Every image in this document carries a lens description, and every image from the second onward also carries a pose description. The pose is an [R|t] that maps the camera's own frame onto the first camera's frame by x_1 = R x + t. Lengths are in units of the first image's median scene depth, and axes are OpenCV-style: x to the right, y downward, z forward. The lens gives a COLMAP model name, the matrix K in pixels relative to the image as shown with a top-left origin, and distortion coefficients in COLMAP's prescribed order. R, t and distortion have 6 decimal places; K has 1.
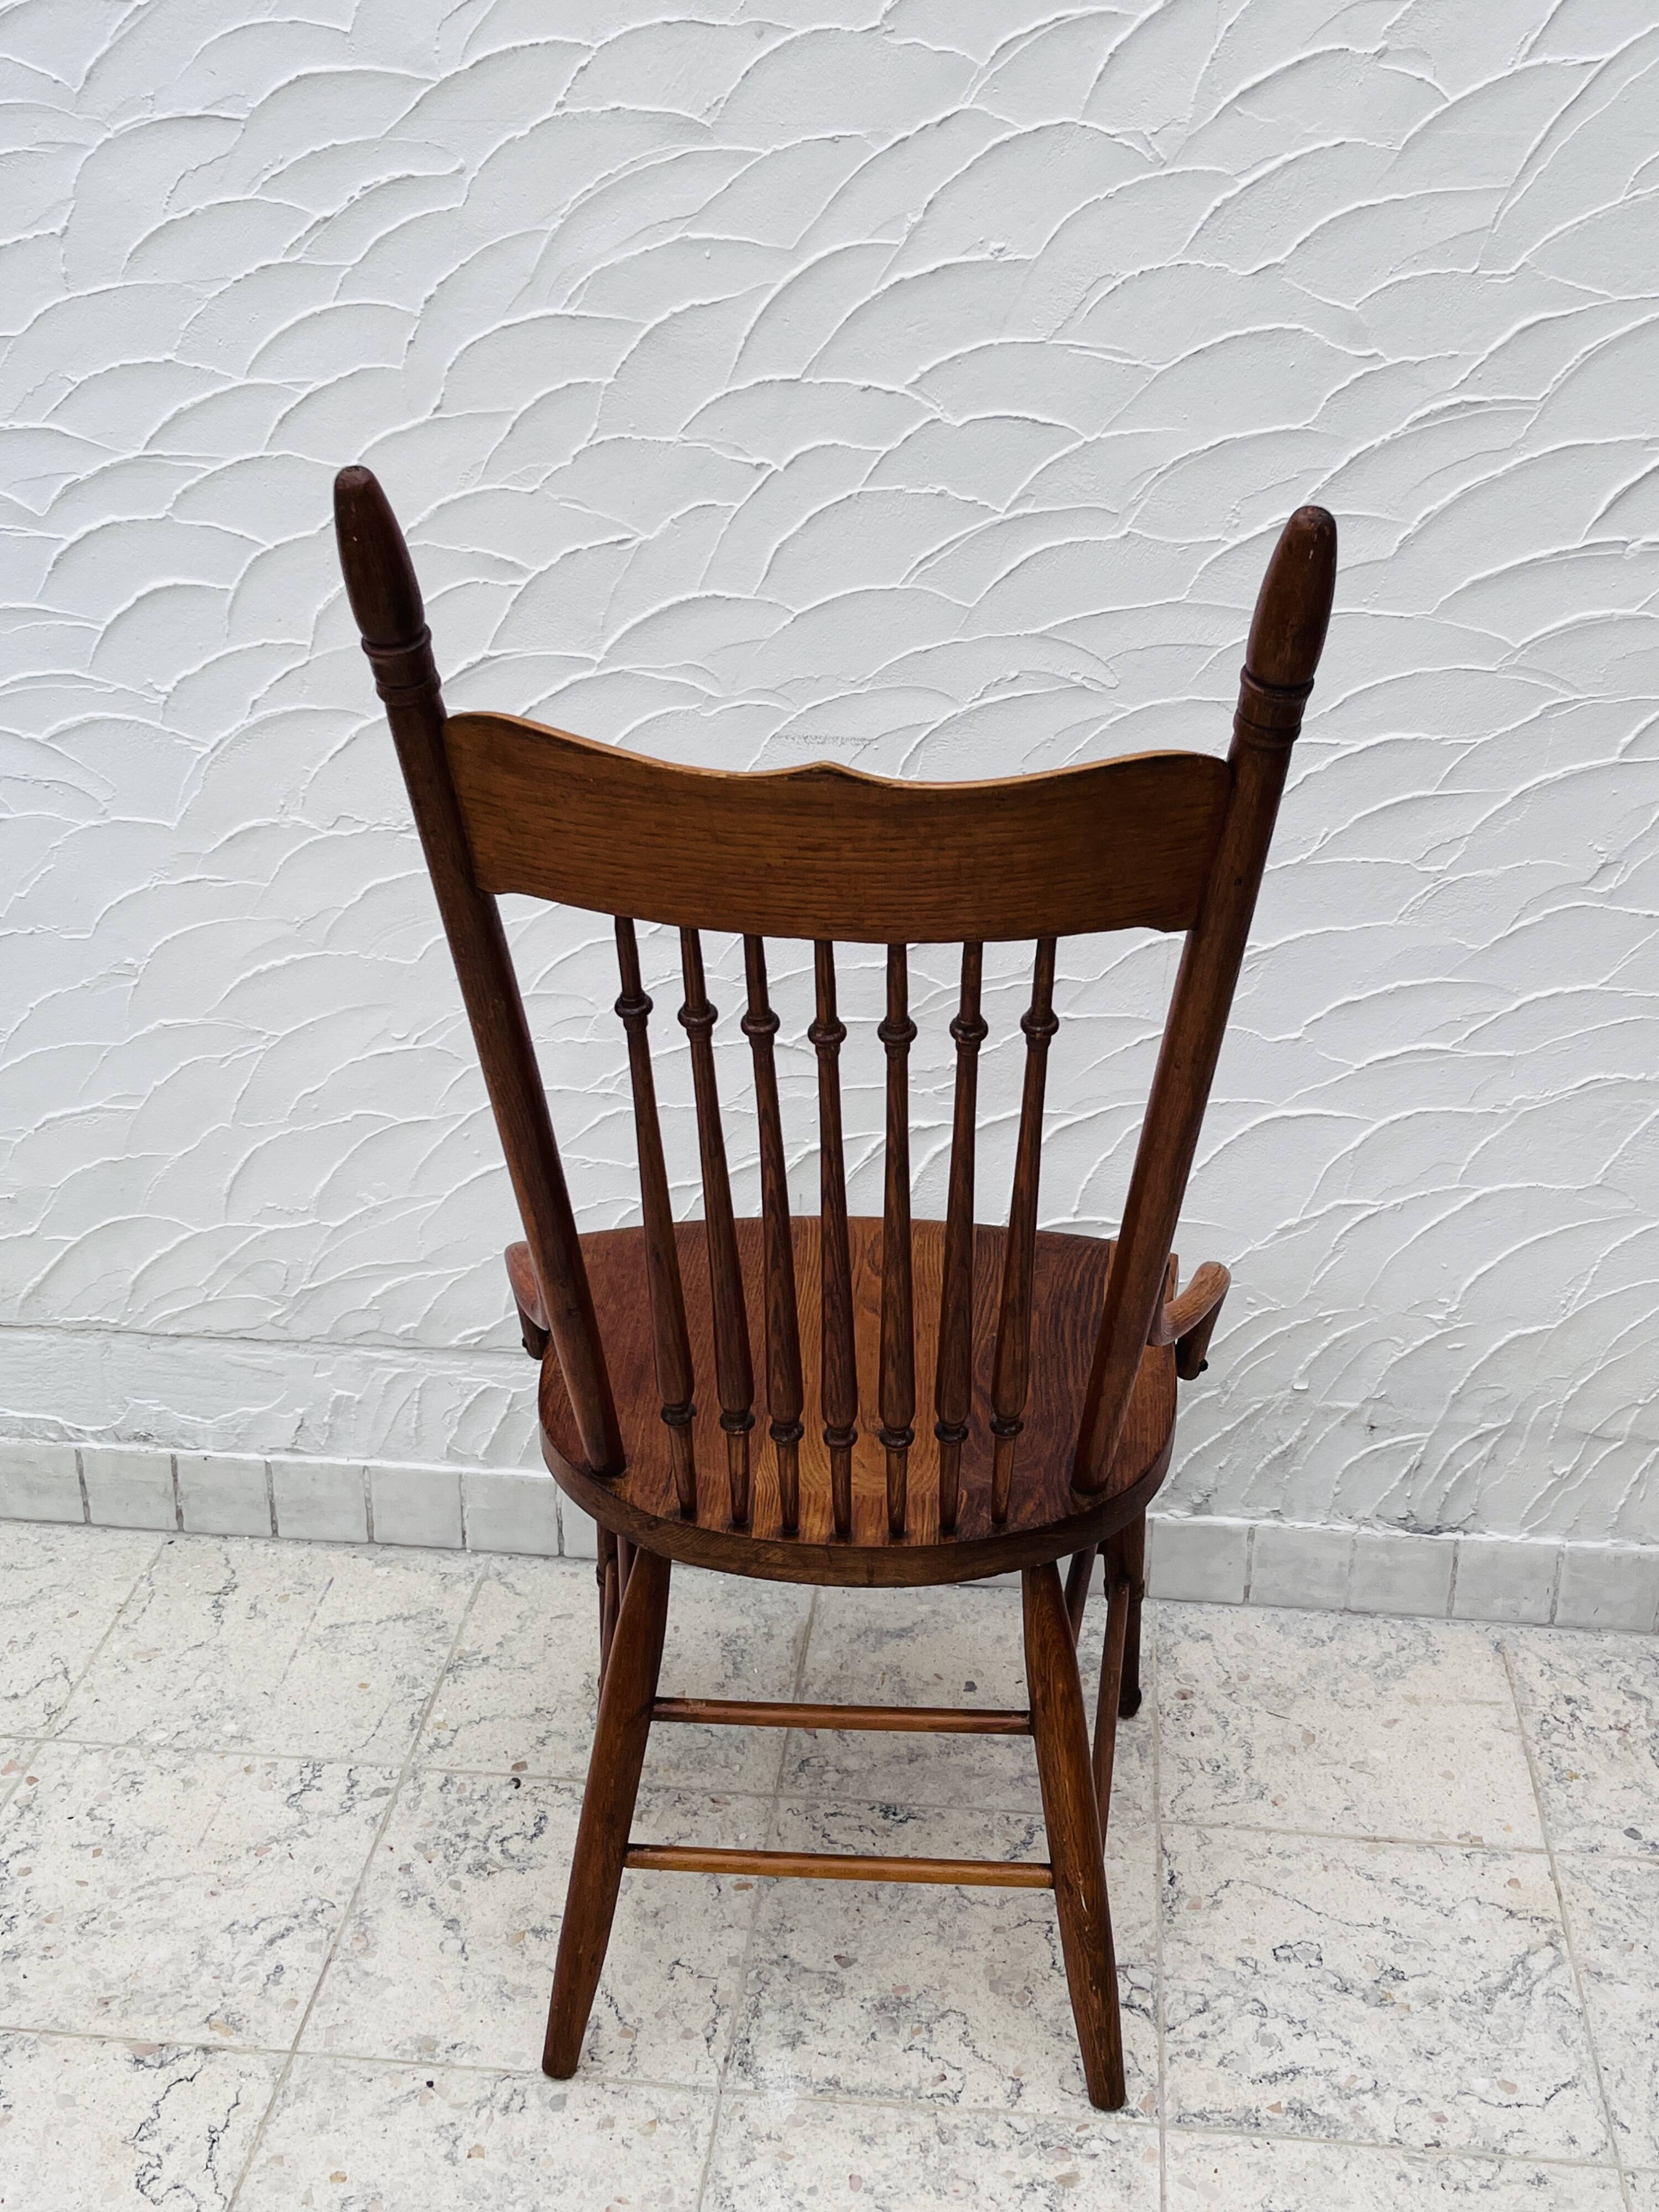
lens RADIAL K [[2490.4, 0, 864.8], [0, 2490.4, 1124.6], [0, 0, 1]] dist [0.028987, 0.000000]
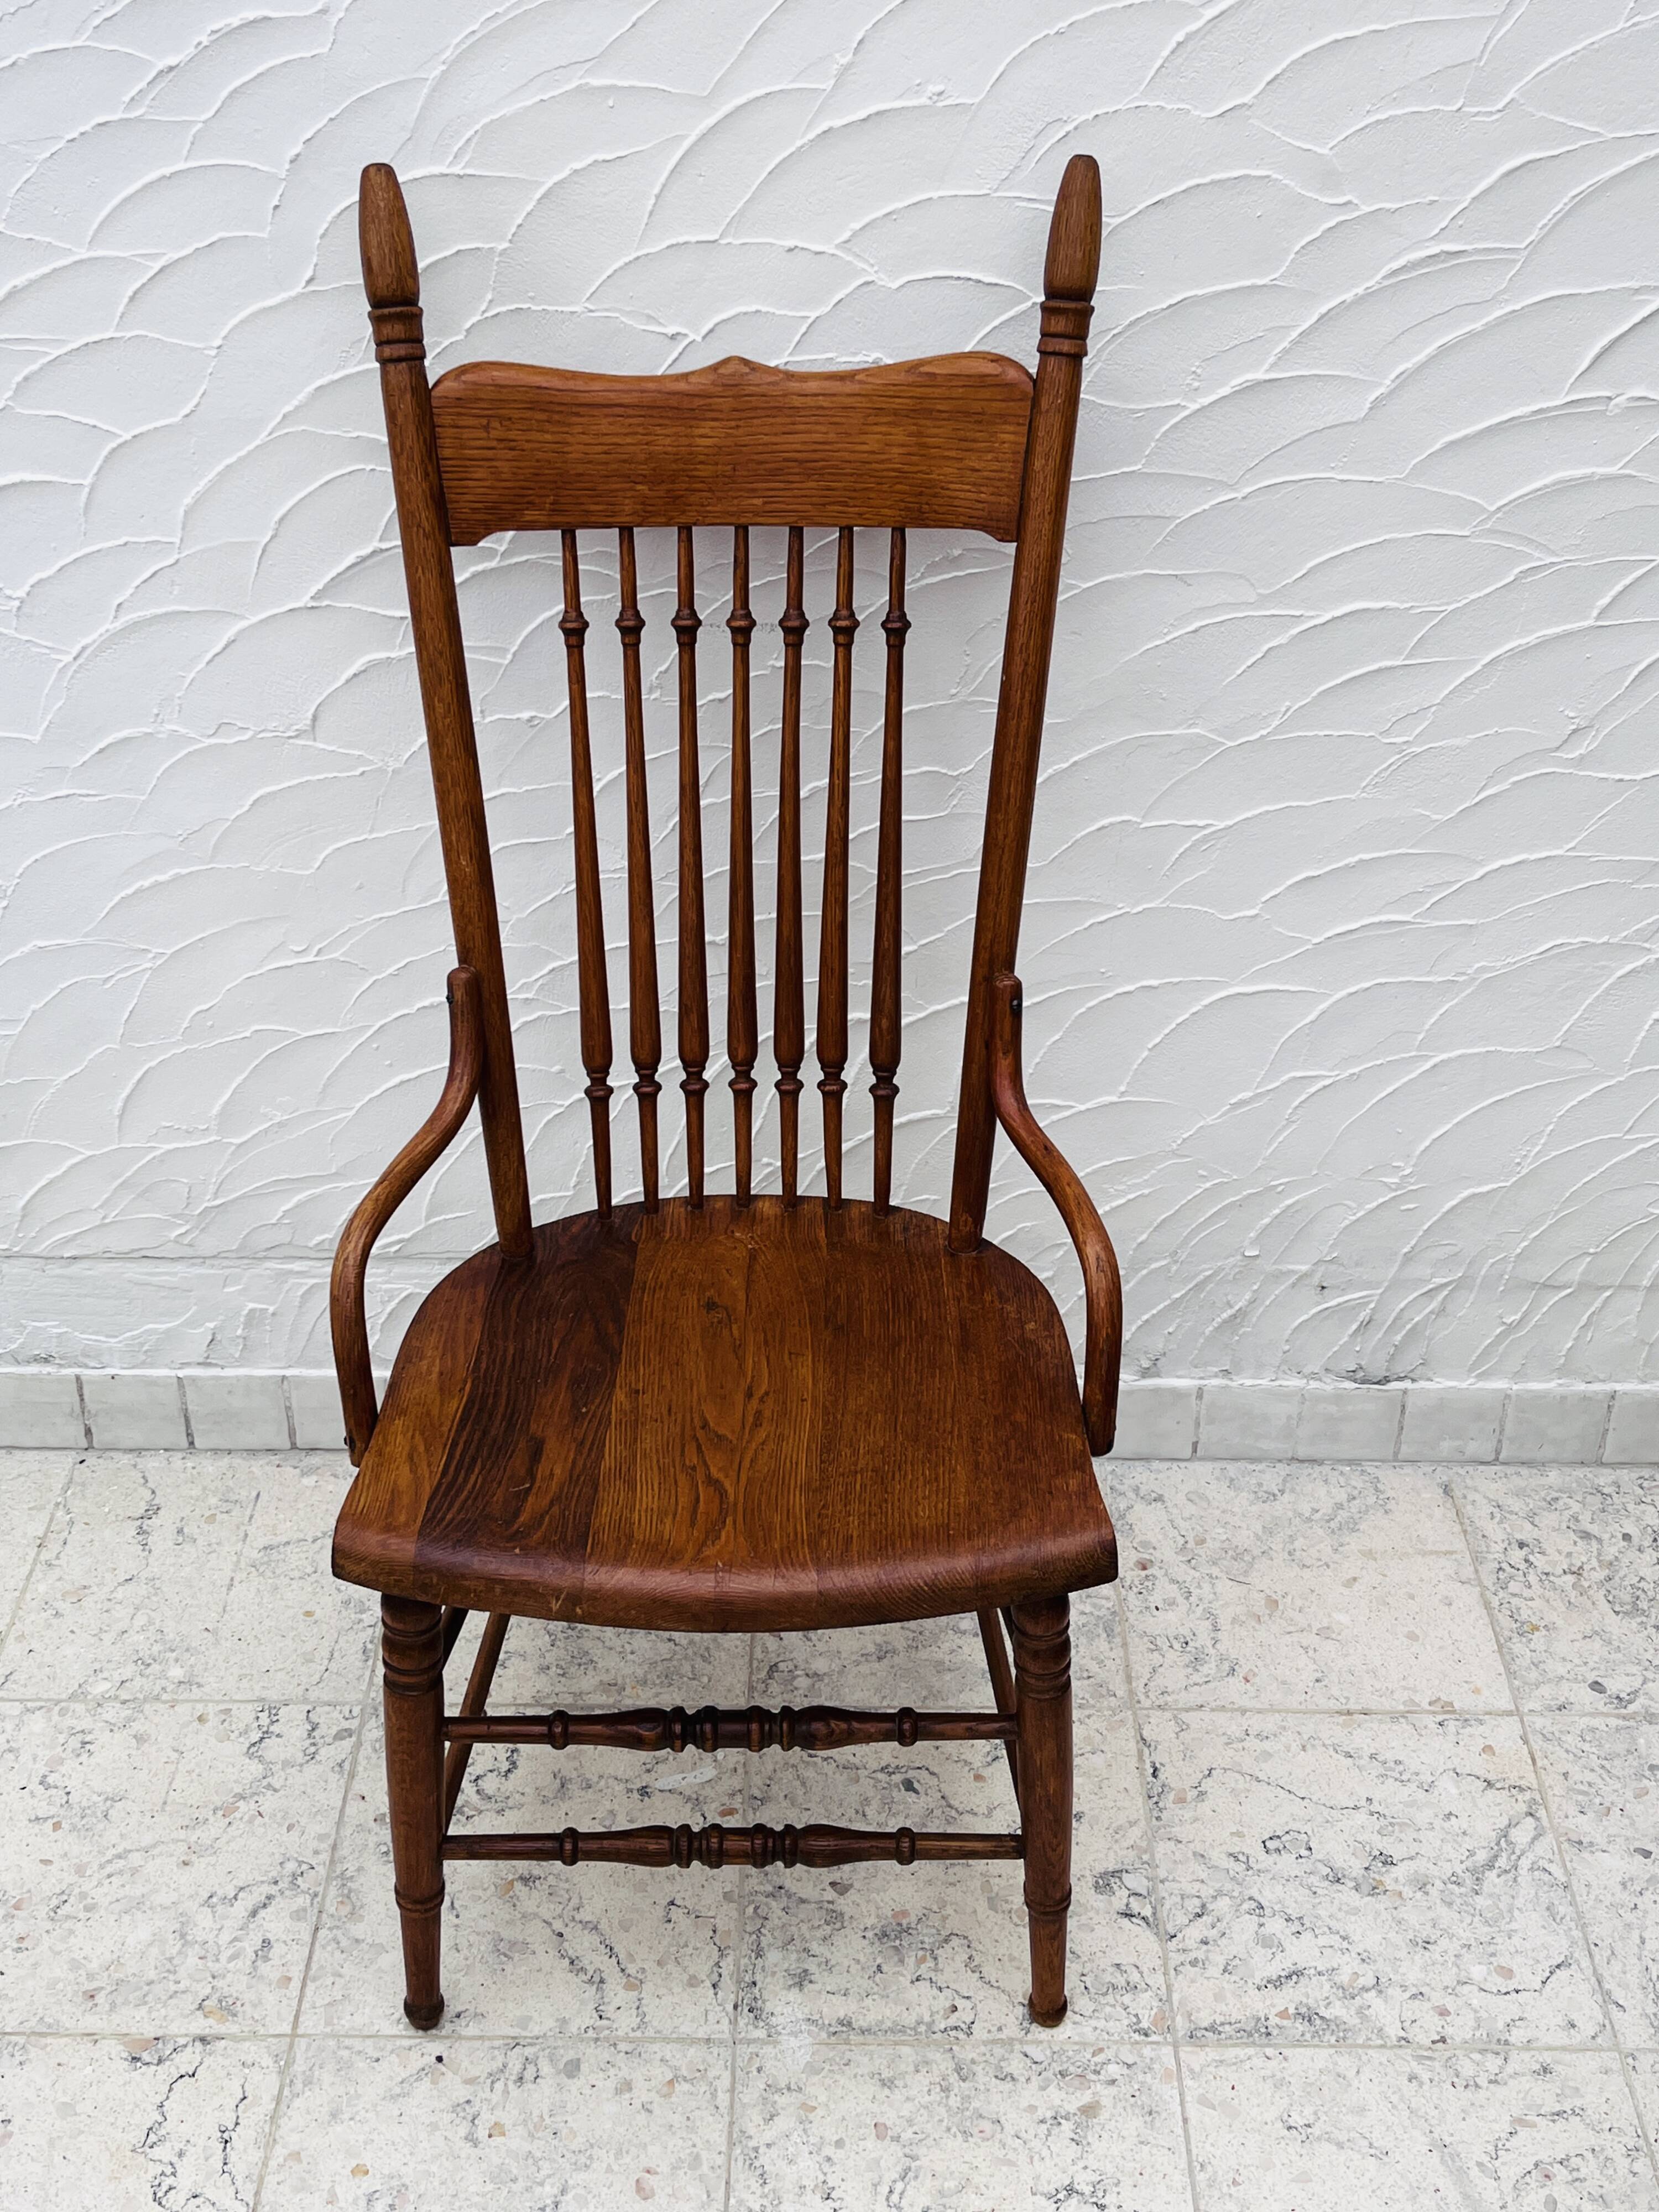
lens RADIAL K [[2490.4, 0, 837.8], [0, 2490.4, 1102.6], [0, 0, 1]] dist [0.028987, 0.000000]
pose [[0.995766, -0.054351, 0.074140, -0.064887], [0.043456, 0.989002, 0.141372, -0.113074], [-0.081008, -0.137552, 0.987176, 0.060953]]
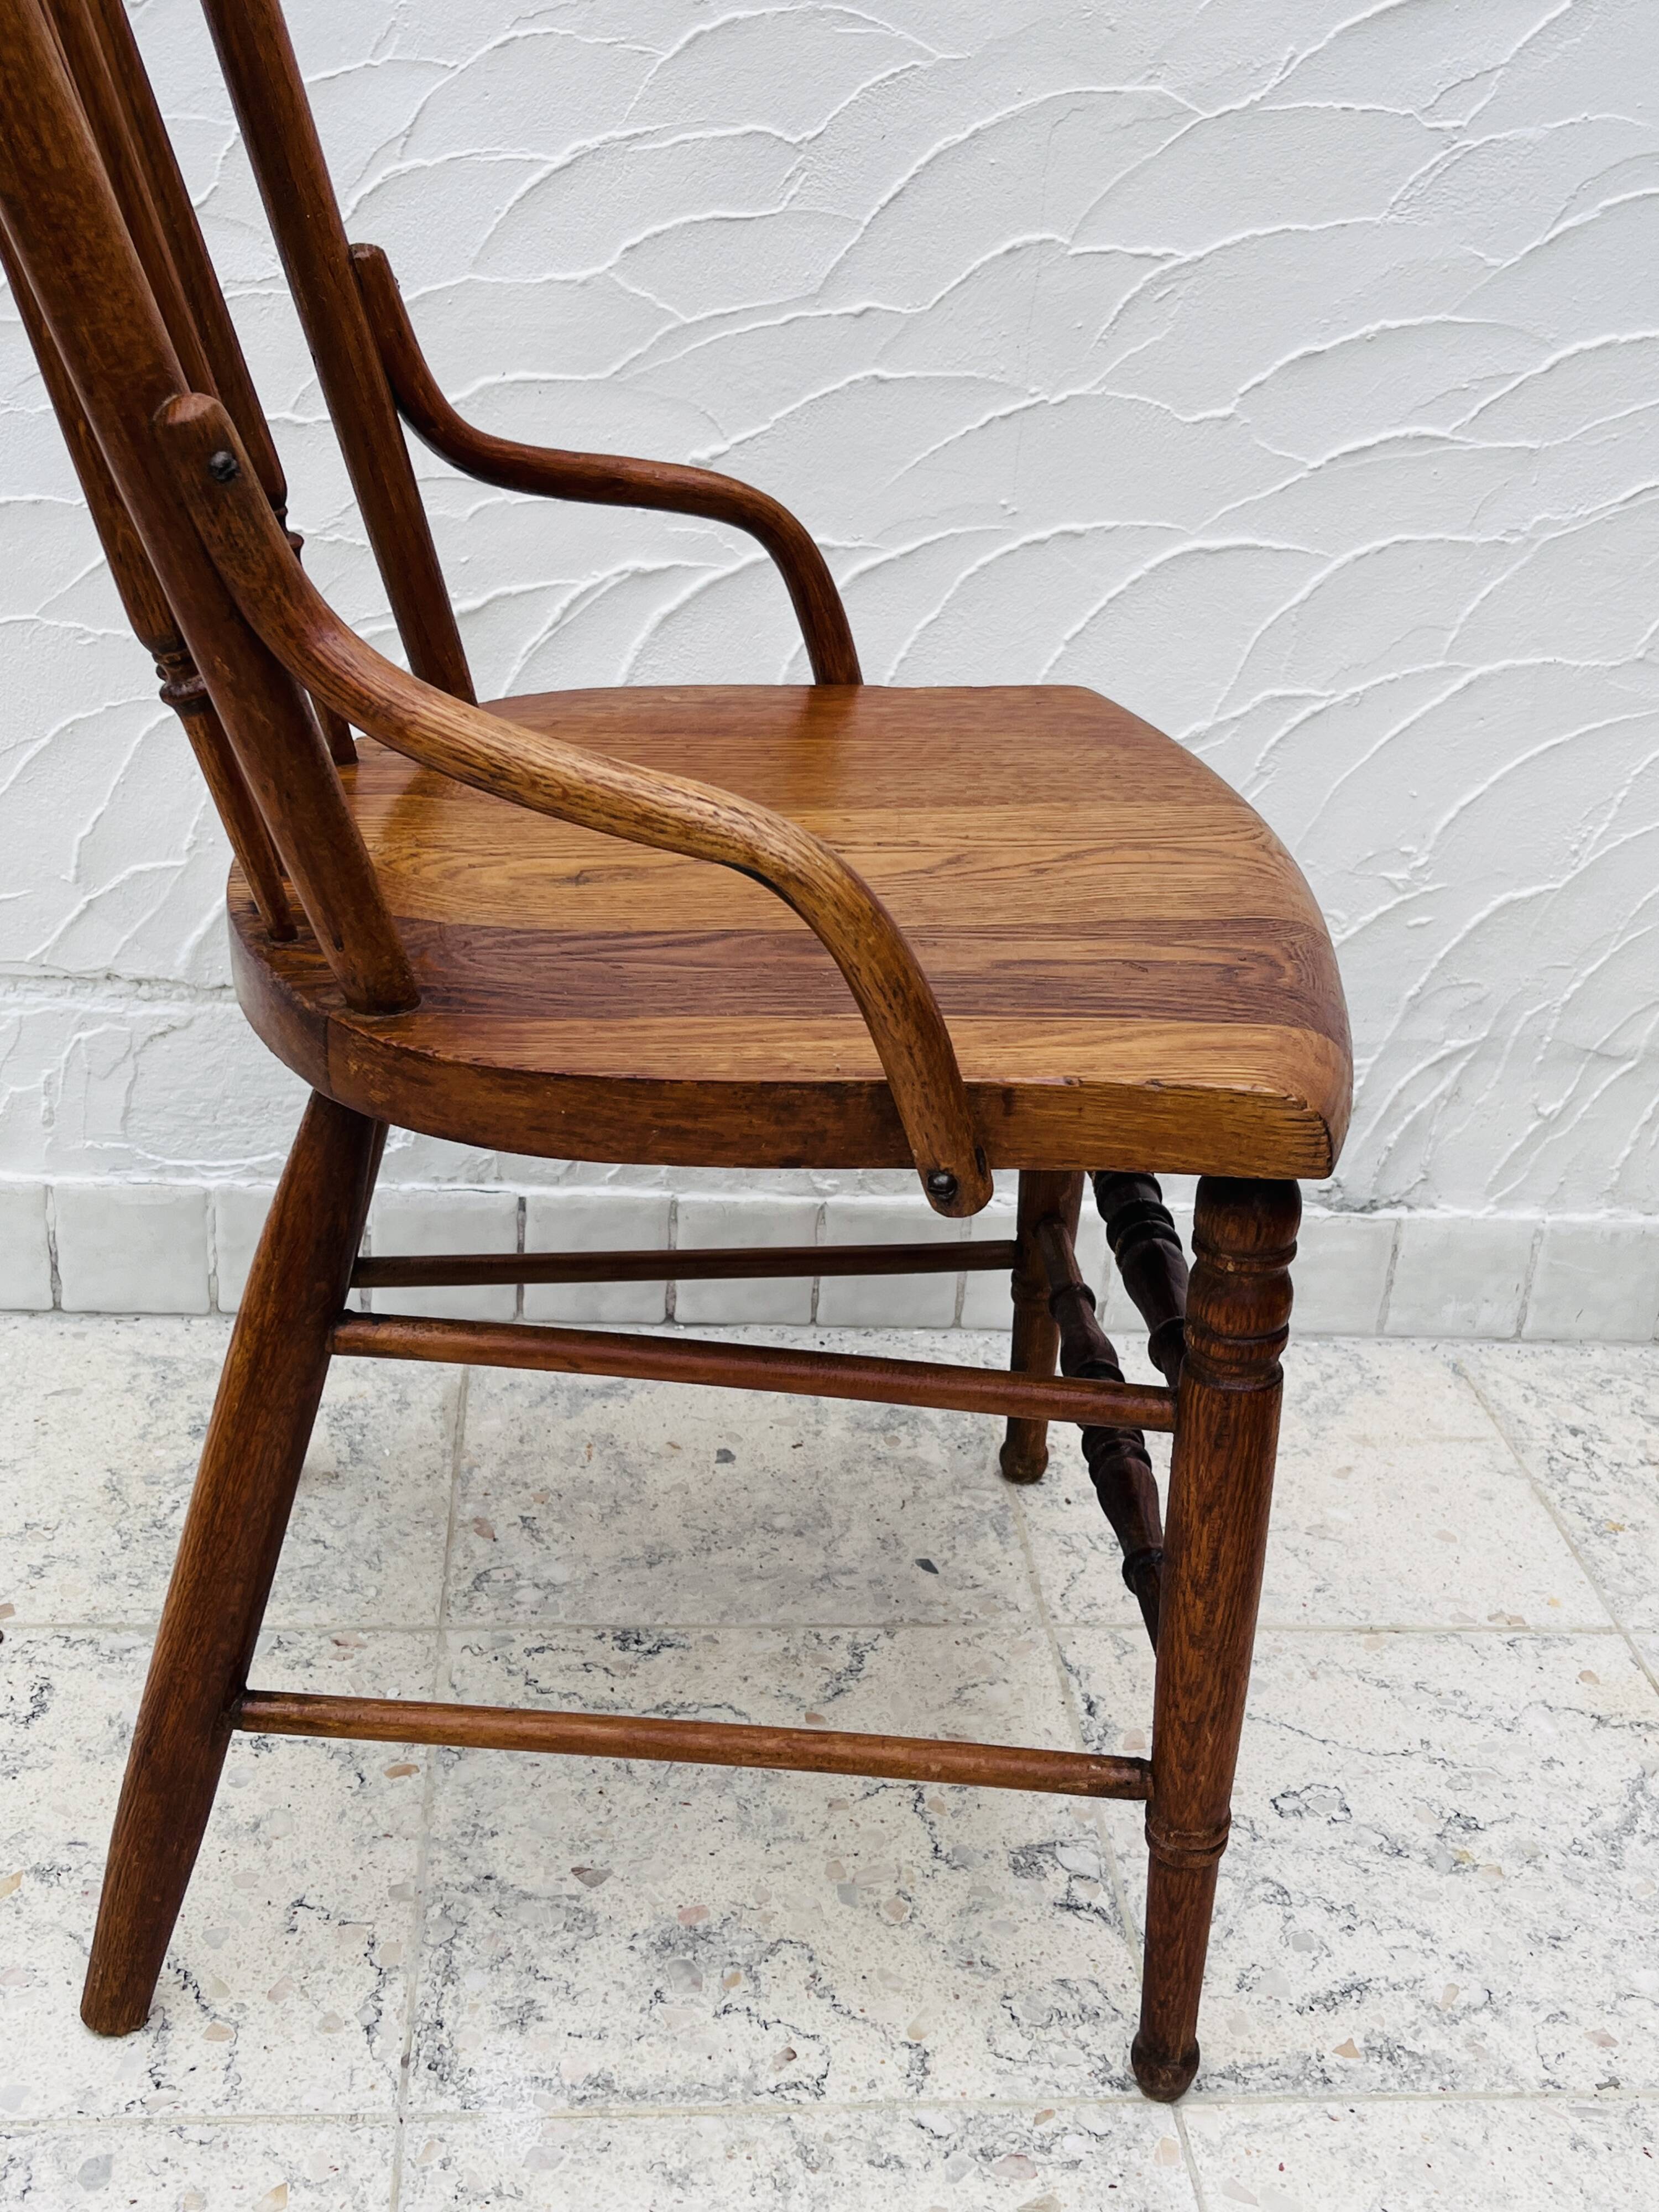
lens RADIAL K [[2490.4, 0, 850.2], [0, 2490.4, 1129.7], [0, 0, 1]] dist [0.028987, 0.000000]
pose [[0.979441, -0.023739, 0.200327, -0.061138], [0.021144, 0.999663, 0.015084, 0.148841], [-0.200617, -0.010539, 0.979613, 0.405774]]
